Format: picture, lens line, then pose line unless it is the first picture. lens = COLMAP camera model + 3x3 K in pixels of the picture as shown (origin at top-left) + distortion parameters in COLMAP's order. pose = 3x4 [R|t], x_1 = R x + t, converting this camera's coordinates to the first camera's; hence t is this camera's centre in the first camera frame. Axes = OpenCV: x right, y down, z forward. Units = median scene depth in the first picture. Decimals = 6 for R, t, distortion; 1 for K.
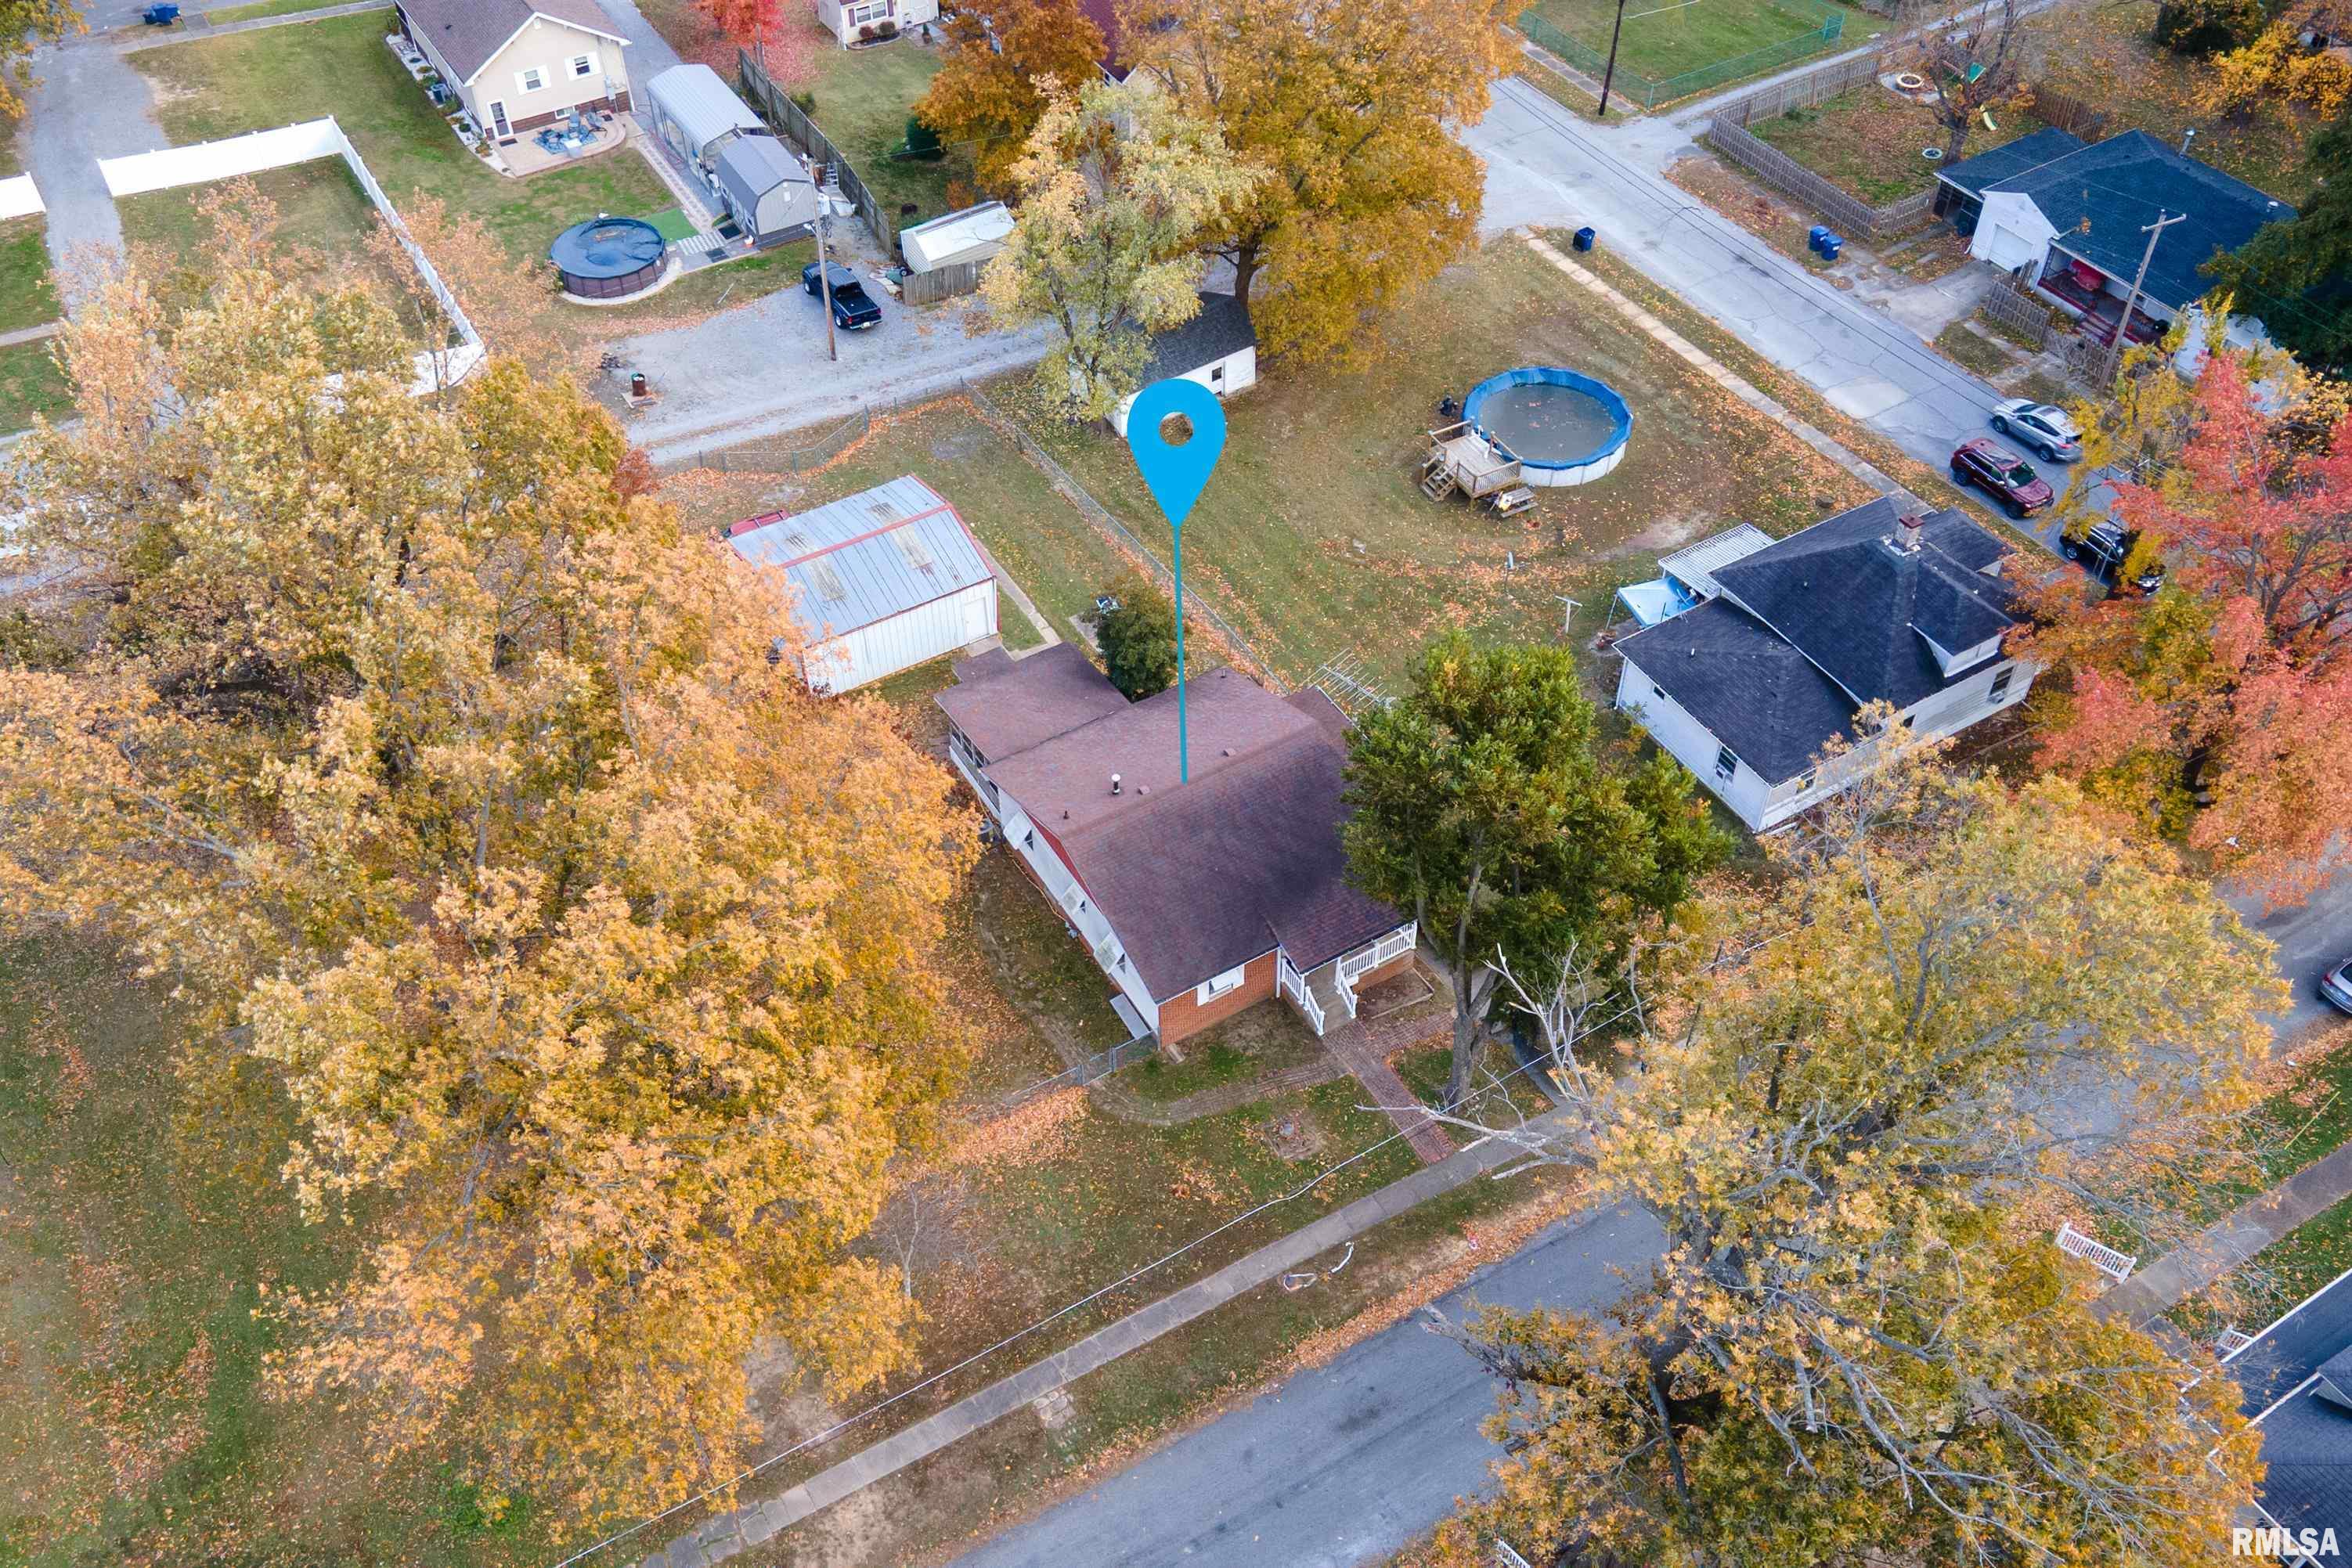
lens RADIAL K [[2020.5, 0, 1172.2], [0, 2020.5, 797.3], [0, 0, 1]] dist [0.023872, 0.011609]
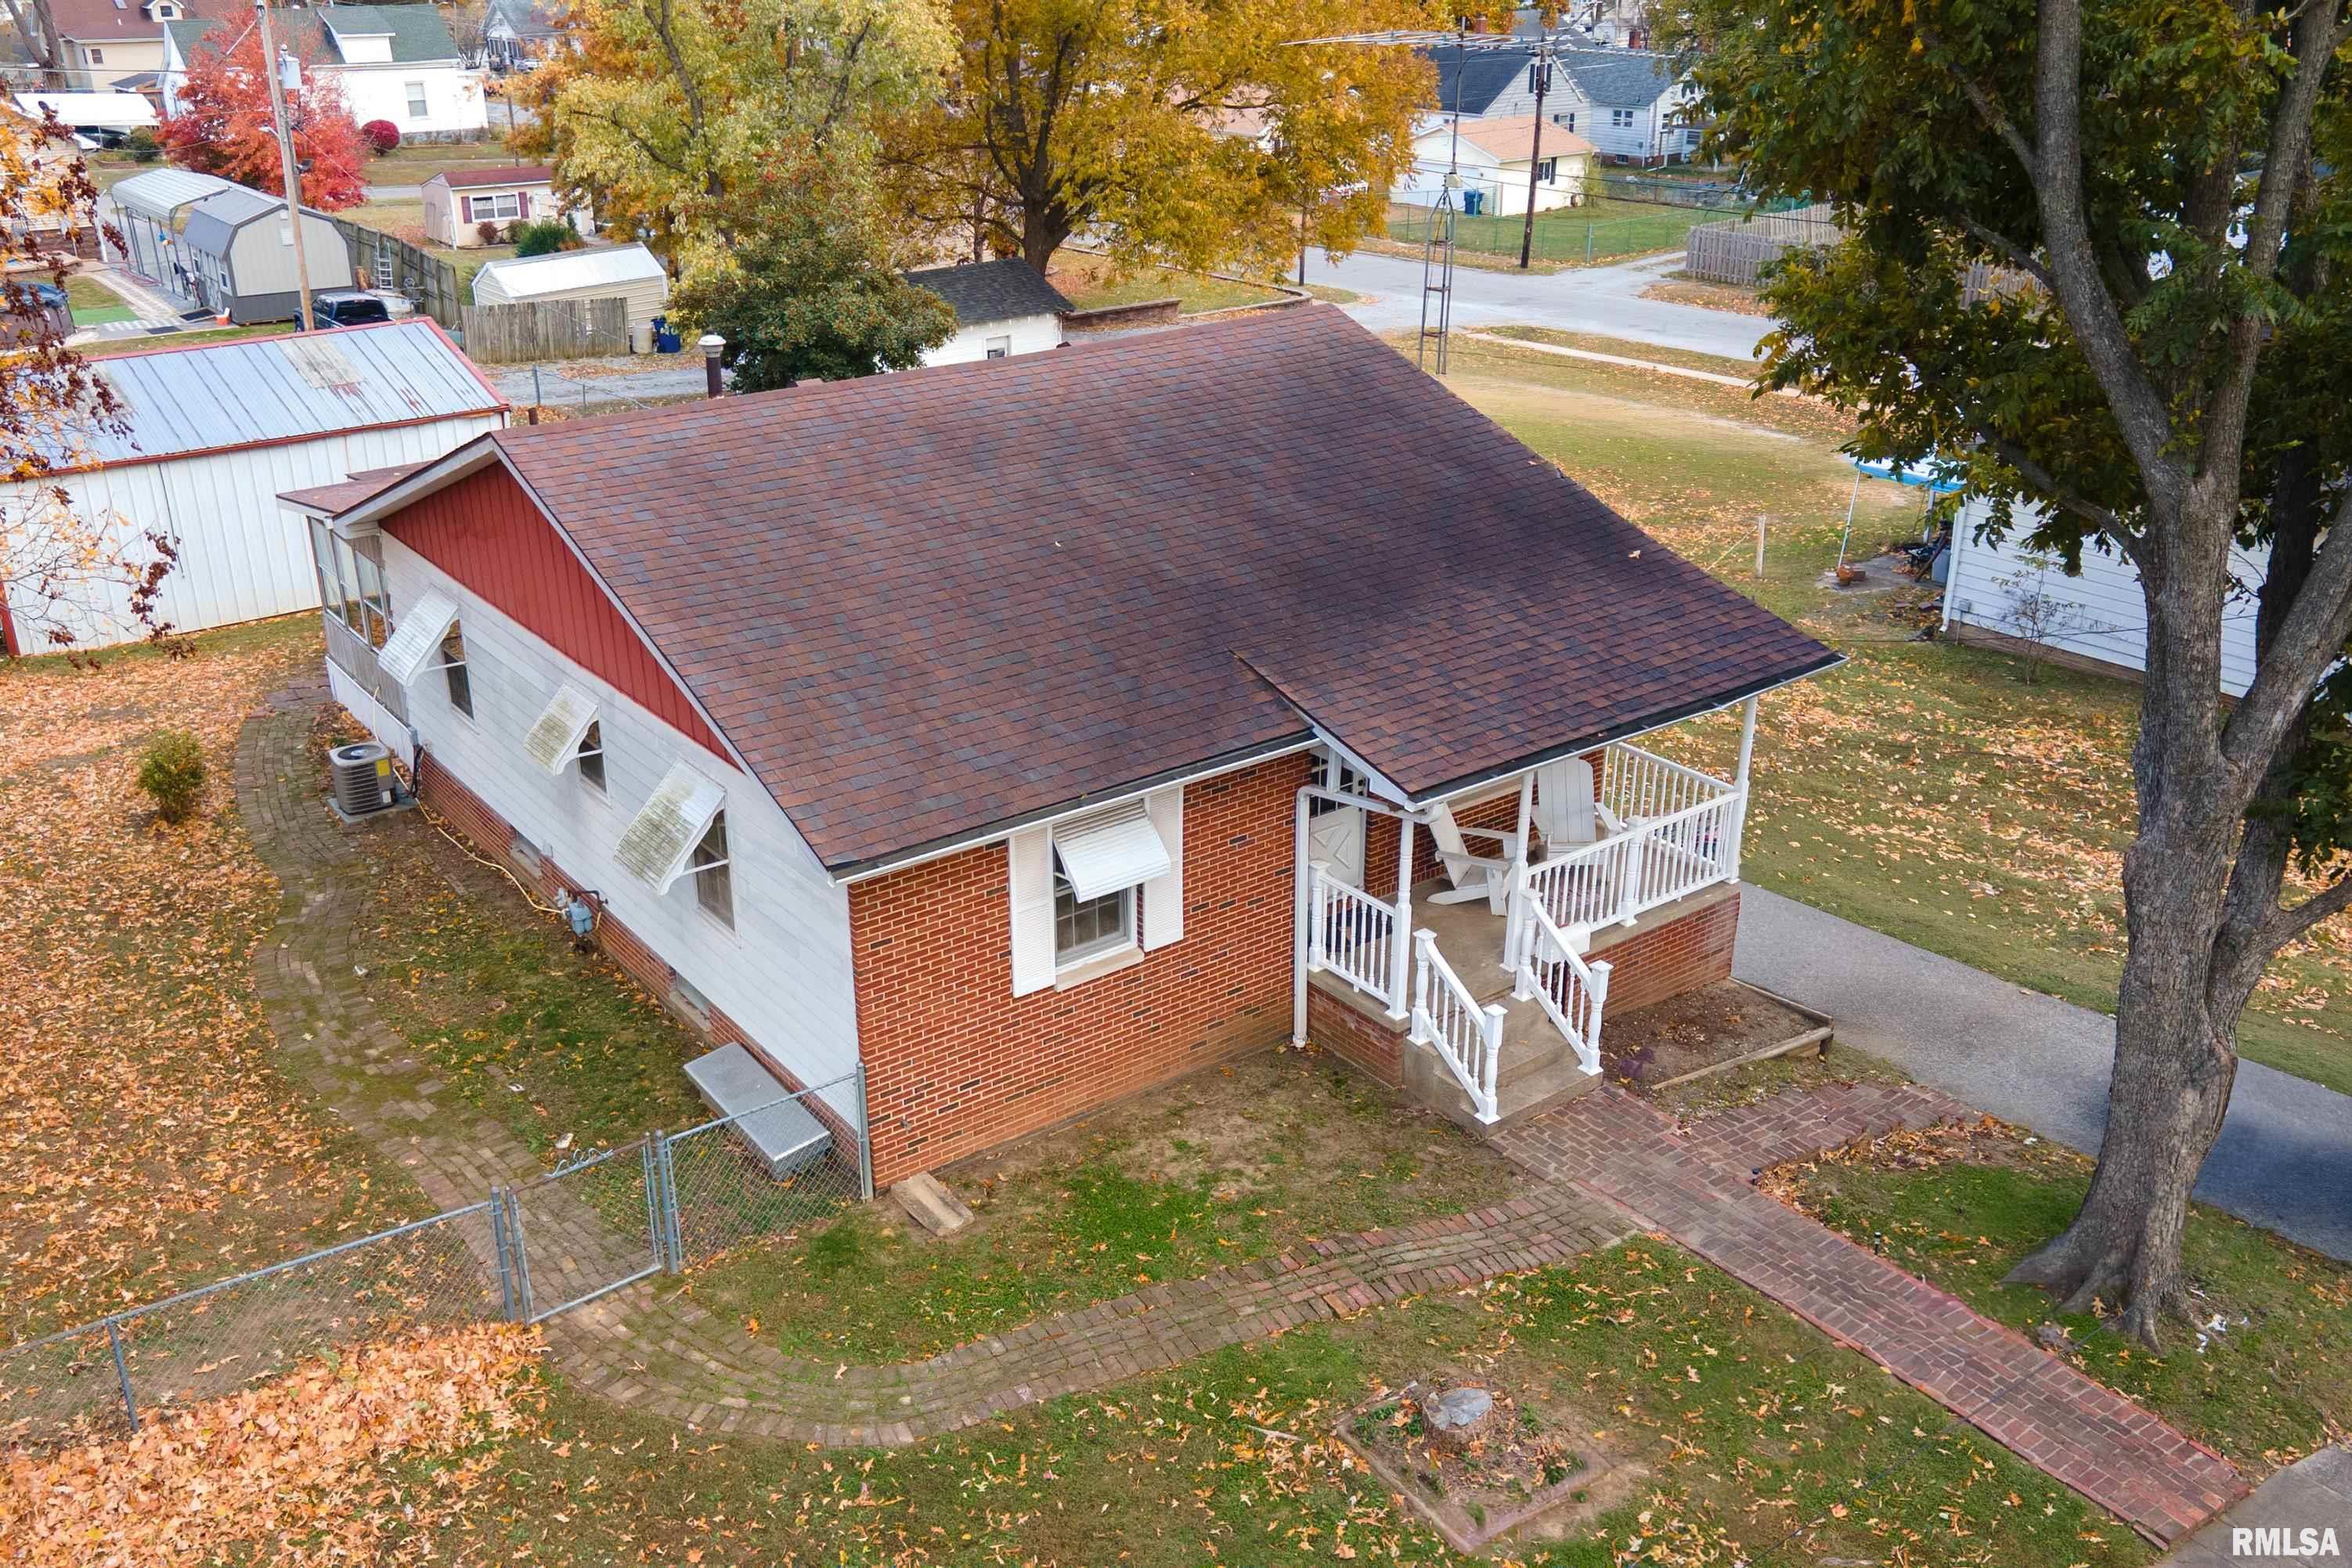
lens RADIAL K [[2040.3, 0, 1088.5], [0, 2040.3, 779.7], [0, 0, 1]] dist [0.019029, 0.007900]
pose [[0.996907, -0.035854, 0.069931, 0.005058], [0.060729, 0.916258, -0.395959, 0.178872], [-0.049878, 0.398981, 0.915602, 0.746508]]
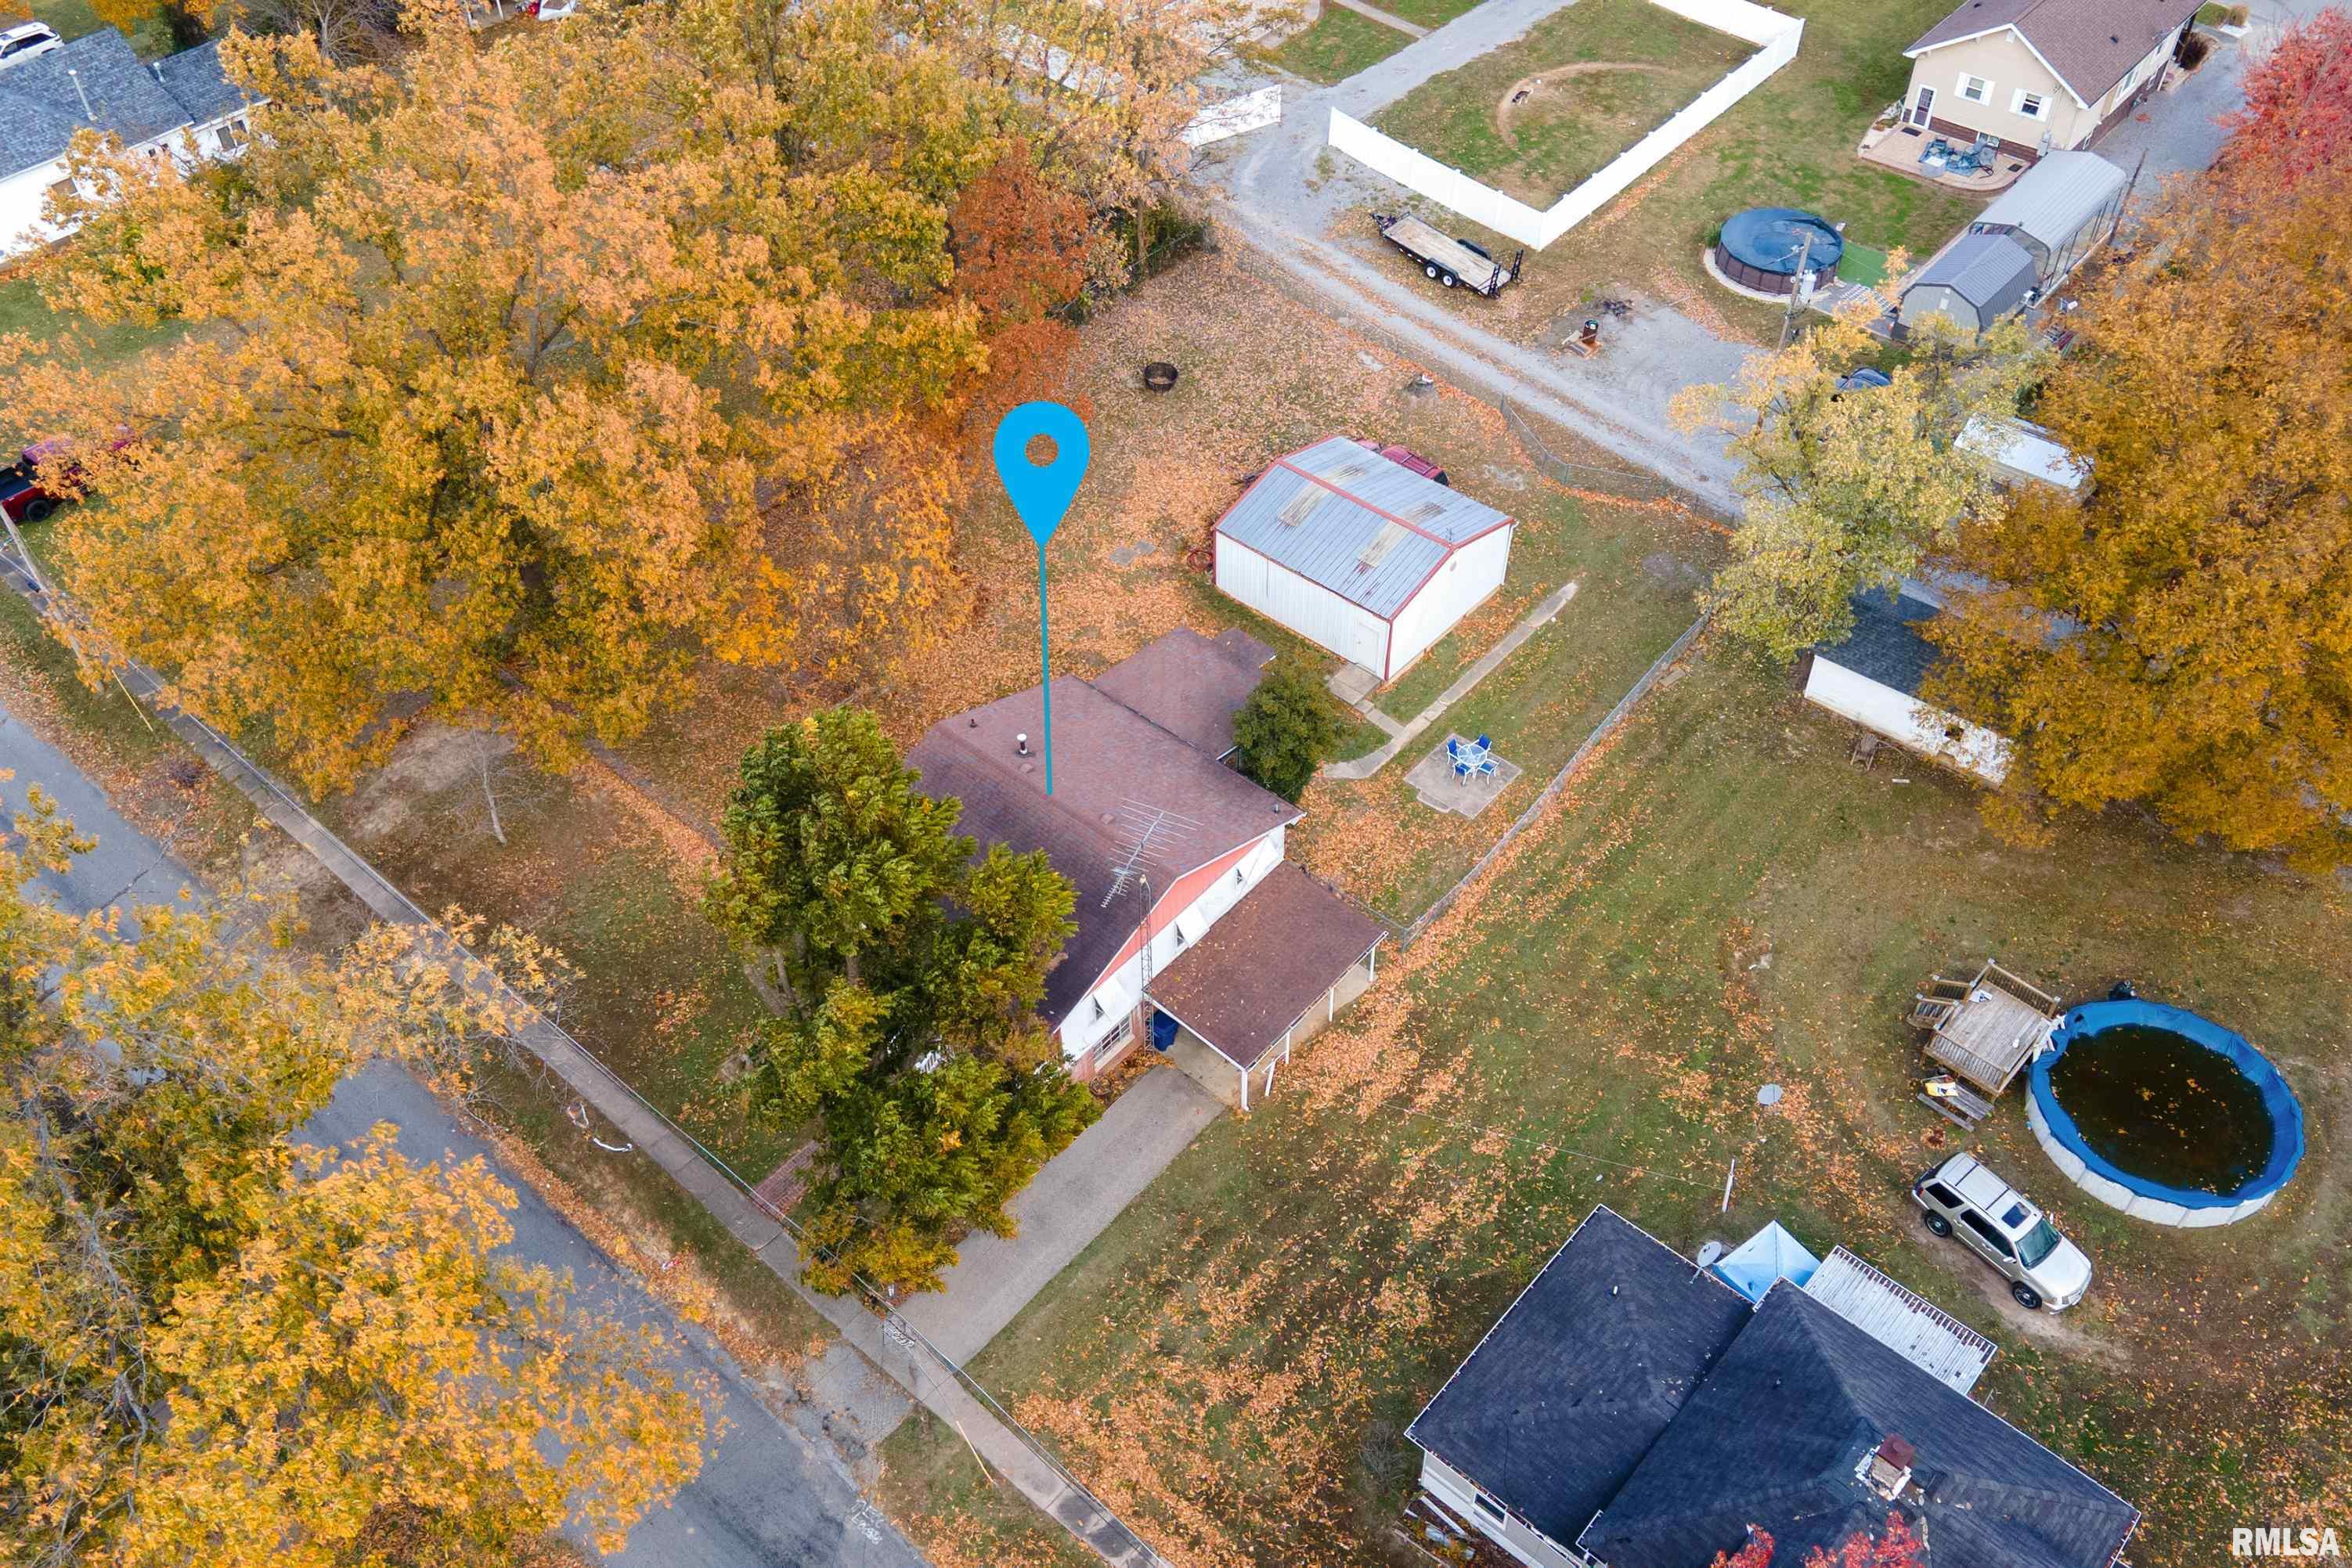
lens RADIAL K [[2020.5, 0, 1172.2], [0, 2020.5, 797.3], [0, 0, 1]] dist [0.023872, 0.011609]
pose [[0.310291, 0.687208, -0.656860, 0.638705], [-0.676996, 0.644817, 0.354806, -0.377405], [0.667380, 0.334599, 0.665318, 0.433078]]
